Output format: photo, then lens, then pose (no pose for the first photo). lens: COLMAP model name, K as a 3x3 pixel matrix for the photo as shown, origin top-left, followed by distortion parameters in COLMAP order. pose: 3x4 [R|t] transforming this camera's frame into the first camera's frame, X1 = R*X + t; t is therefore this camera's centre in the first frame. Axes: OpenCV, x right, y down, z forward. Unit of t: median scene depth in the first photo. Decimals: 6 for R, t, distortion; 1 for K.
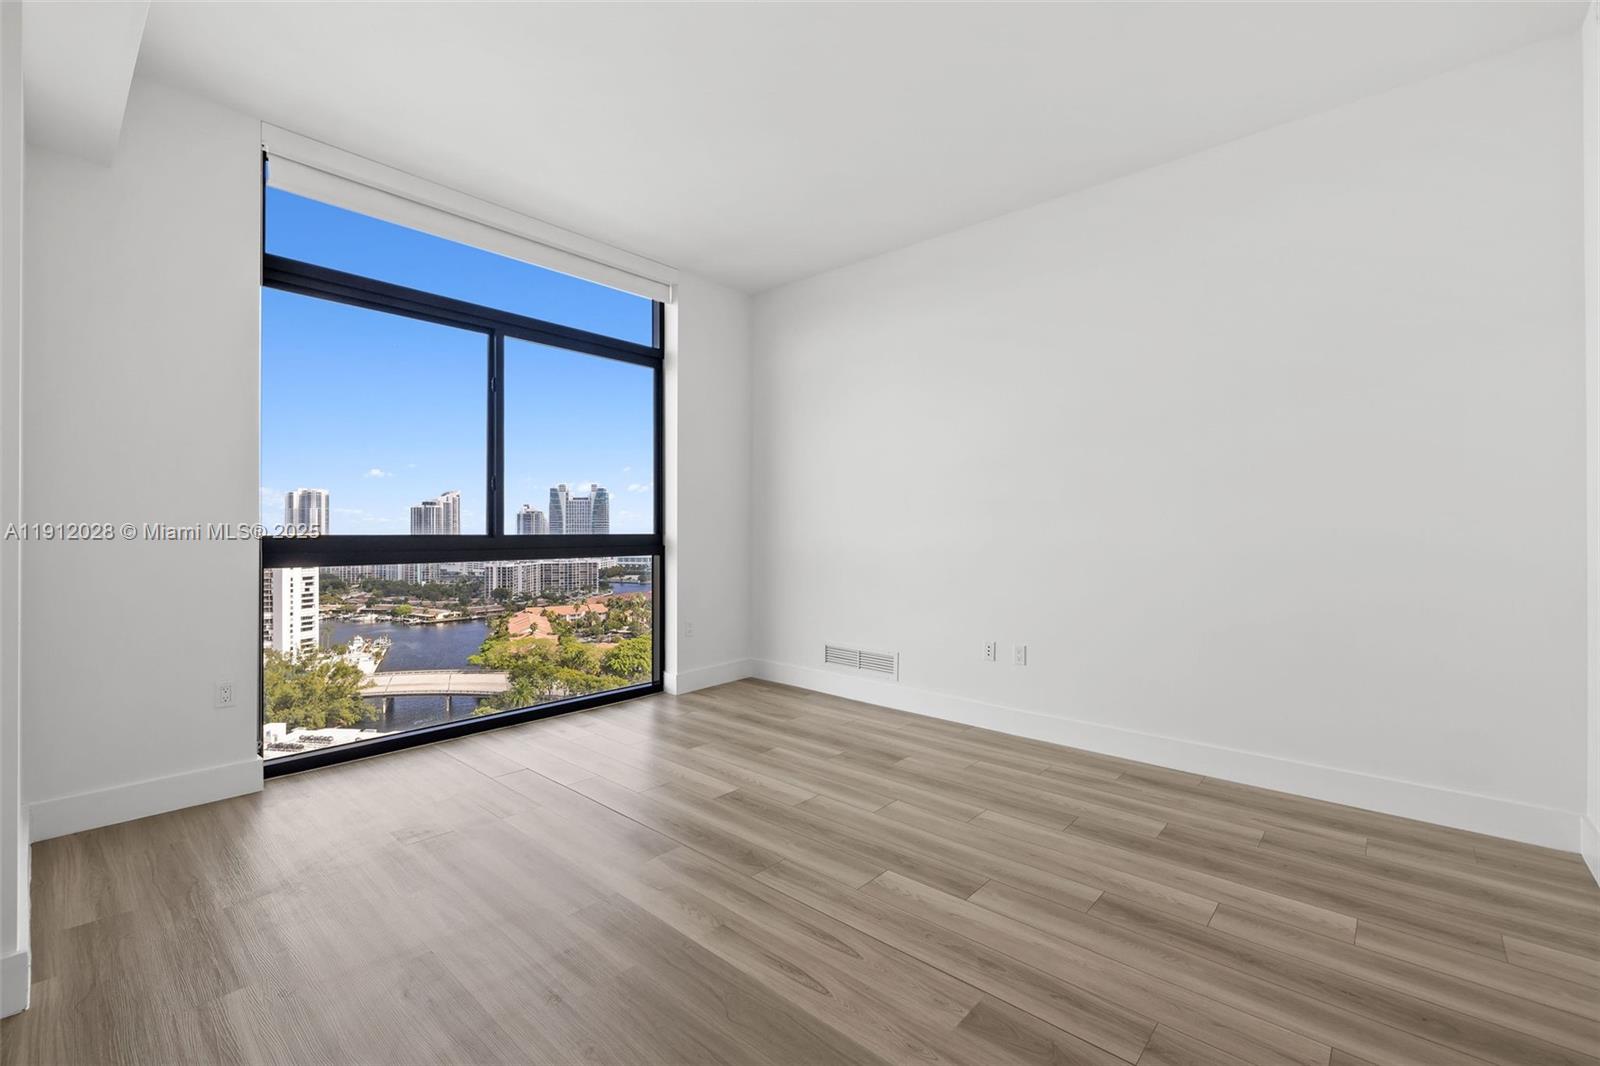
lens RADIAL K [[688.4, 0, 791.9], [0, 688.4, 523.6], [0, 0, 1]] dist [-0.000696, -0.000993]
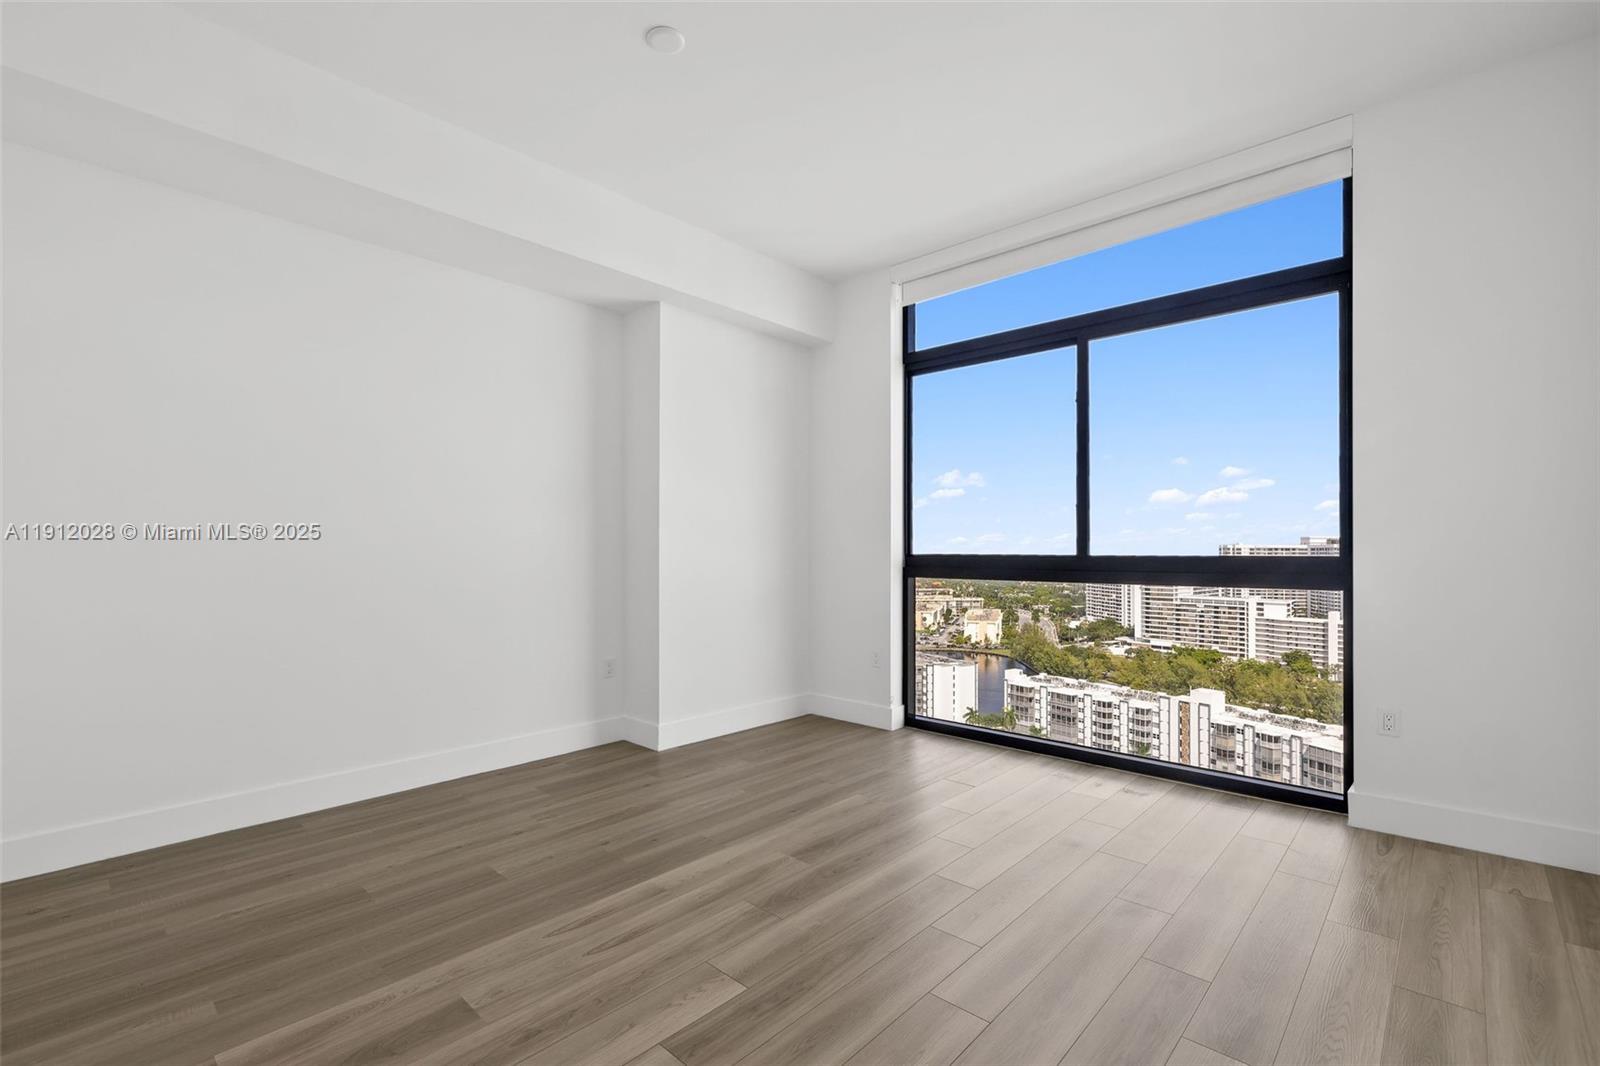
lens RADIAL K [[709.9, 0, 785.4], [0, 709.9, 546.0], [0, 0, 1]] dist [-0.006672, 0.001375]
pose [[-0.025903, -0.006243, -0.999645, 0.615237], [0.007493, 0.999951, -0.006439, 0.007764], [0.999636, -0.007658, -0.025855, 0.700353]]
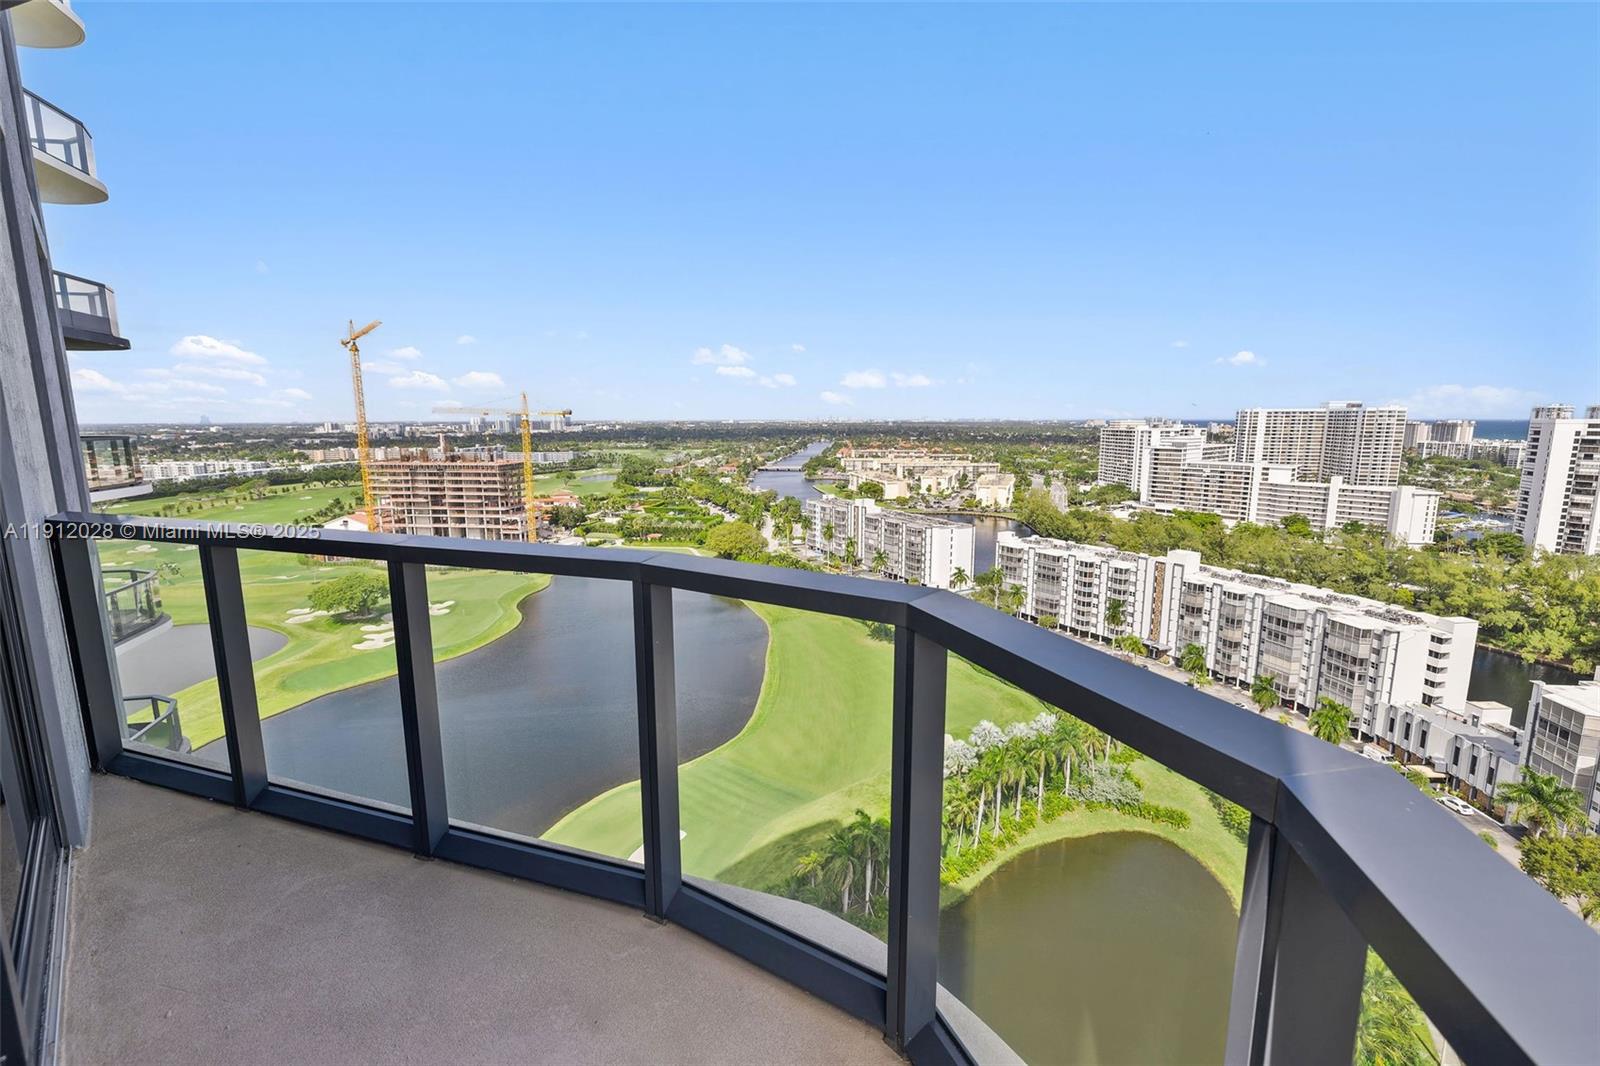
lens RADIAL K [[688.4, 0, 801.8], [0, 688.4, 530.2], [0, 0, 1]] dist [-0.000696, -0.000993]
pose [[-0.057373, 0.161967, -0.985127, 0.894369], [0.011726, 0.986794, 0.161558, 0.034071], [0.998284, -0.002283, -0.058514, 2.798648]]
